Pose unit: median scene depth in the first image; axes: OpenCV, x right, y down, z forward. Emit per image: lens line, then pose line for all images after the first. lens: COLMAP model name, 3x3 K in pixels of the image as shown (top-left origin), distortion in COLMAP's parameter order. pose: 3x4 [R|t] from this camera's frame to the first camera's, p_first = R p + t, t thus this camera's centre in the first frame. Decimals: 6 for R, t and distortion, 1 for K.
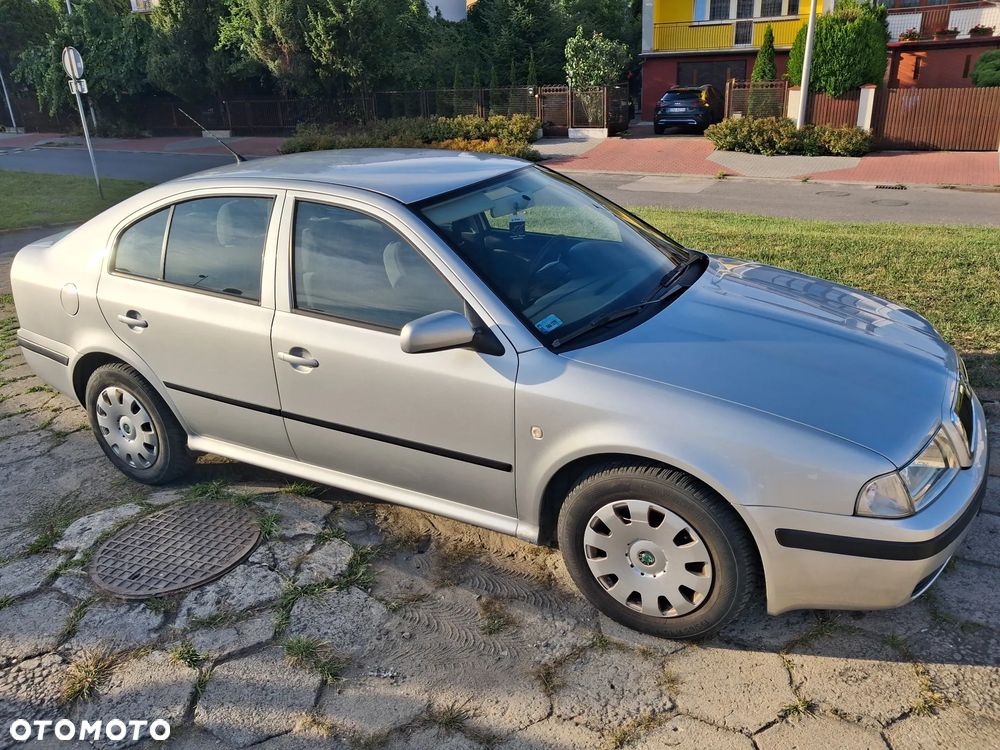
lens RADIAL K [[781.5, 0, 499.3], [0, 781.5, 384.1], [0, 0, 1]] dist [0.005328, -0.007213]
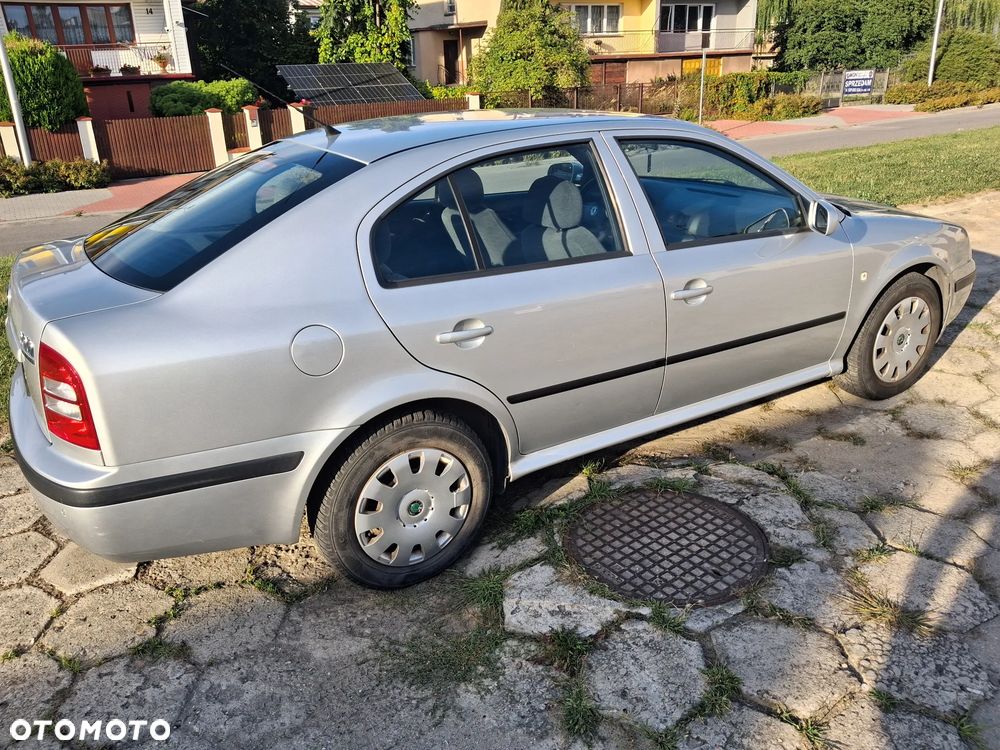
lens RADIAL K [[783.3, 0, 485.5], [0, 783.3, 376.8], [0, 0, 1]] dist [0.002185, 0.002548]
pose [[0.499661, -0.293801, 0.814874, -1.163464], [0.345408, 0.930276, 0.123613, -0.137893], [-0.794376, 0.219699, 0.566303, 0.633715]]
